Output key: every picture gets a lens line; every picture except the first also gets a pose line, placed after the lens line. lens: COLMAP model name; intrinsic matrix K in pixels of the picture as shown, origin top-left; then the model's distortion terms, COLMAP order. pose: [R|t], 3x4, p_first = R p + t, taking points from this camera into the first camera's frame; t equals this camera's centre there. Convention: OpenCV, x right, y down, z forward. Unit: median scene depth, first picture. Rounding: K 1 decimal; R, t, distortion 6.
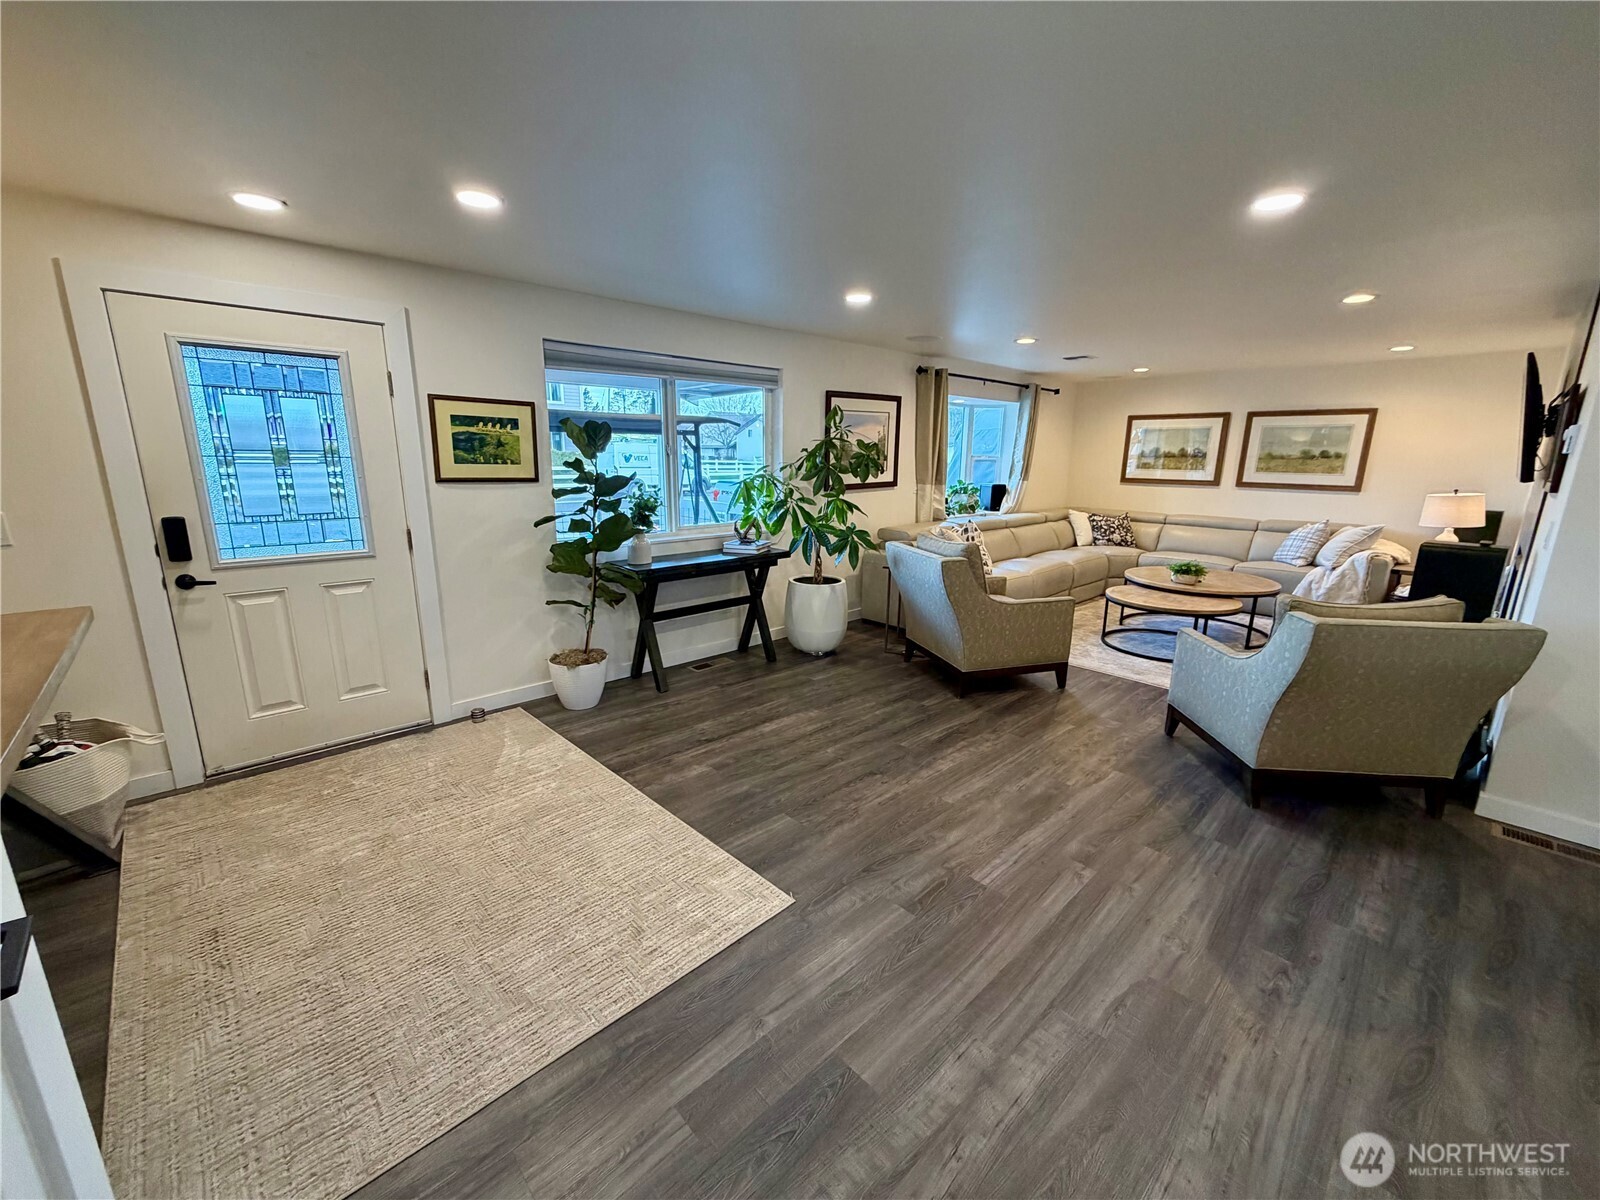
lens RADIAL K [[639.4, 0, 805.2], [0, 639.4, 602.3], [0, 0, 1]] dist [0.002079, 0.000131]
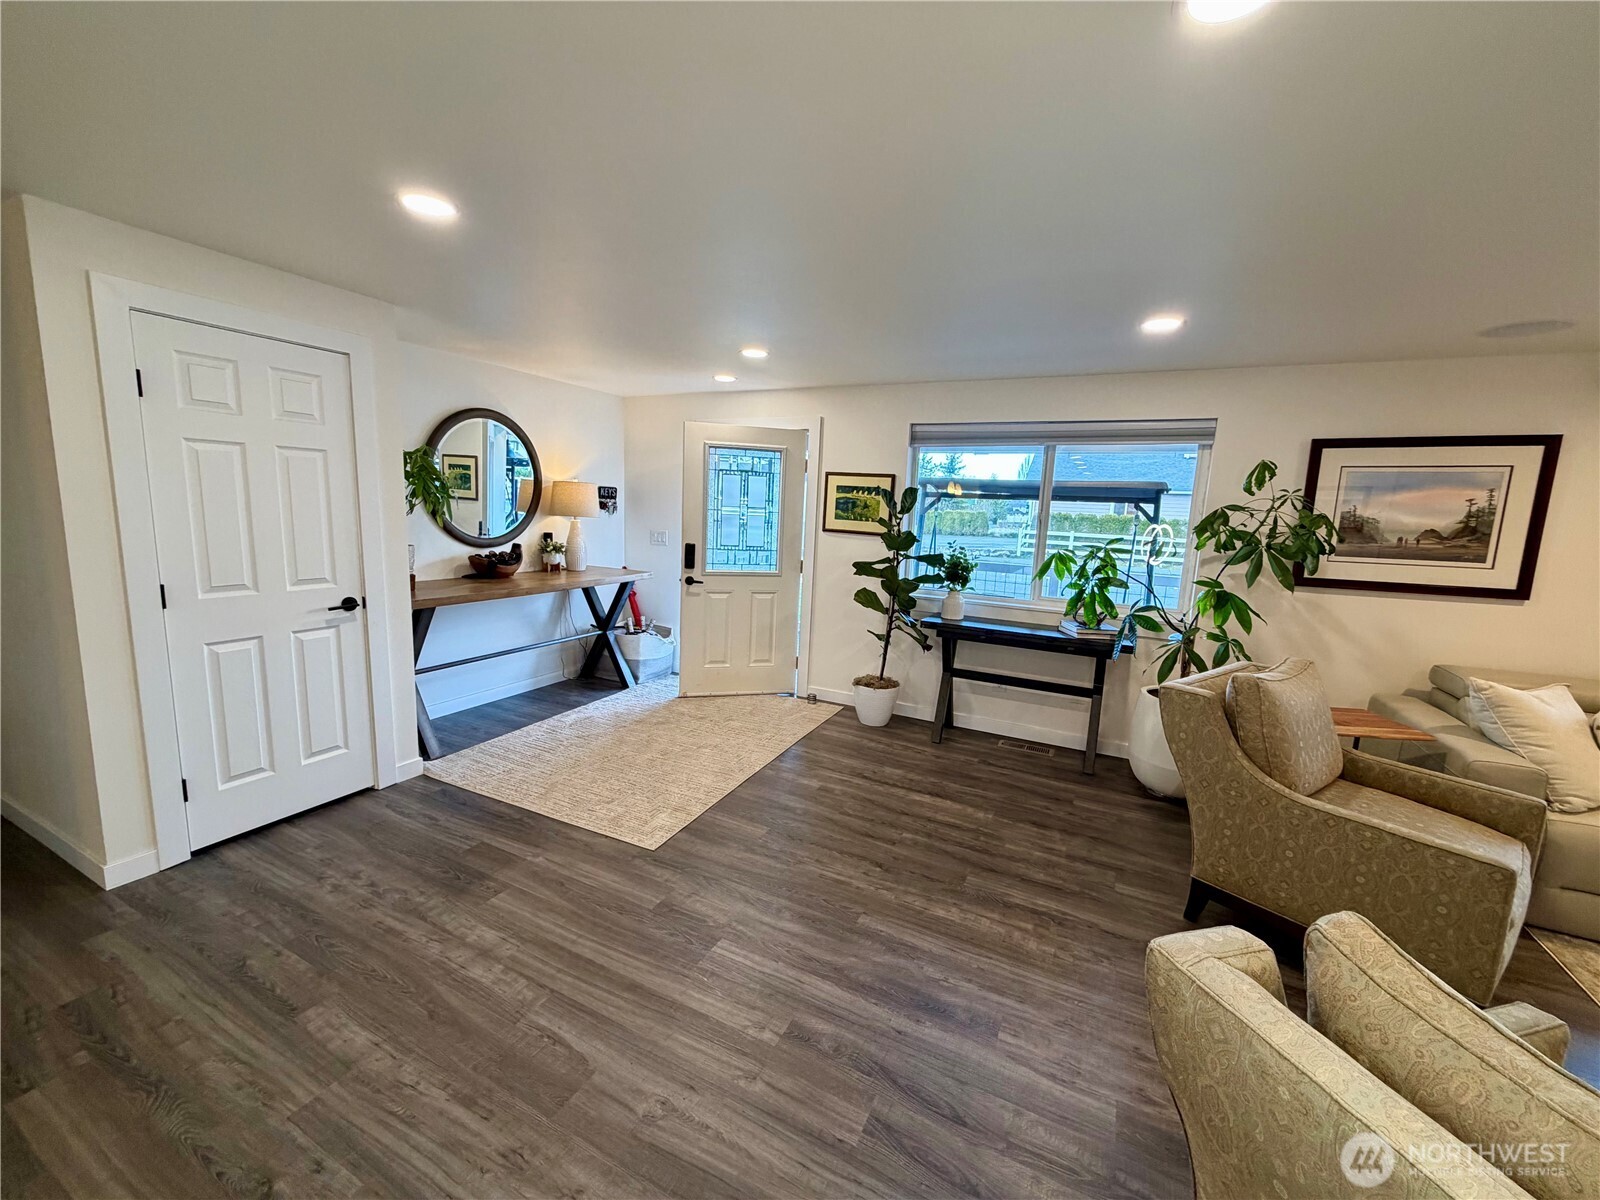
lens RADIAL K [[639.4, 0, 786.7], [0, 639.4, 605.7], [0, 0, 1]] dist [0.002079, 0.000131]
pose [[0.338091, 0.153888, -0.928447, 1.056585], [-0.252746, 0.965145, 0.067934, -0.140968], [0.906540, 0.211693, 0.365201, 0.597320]]
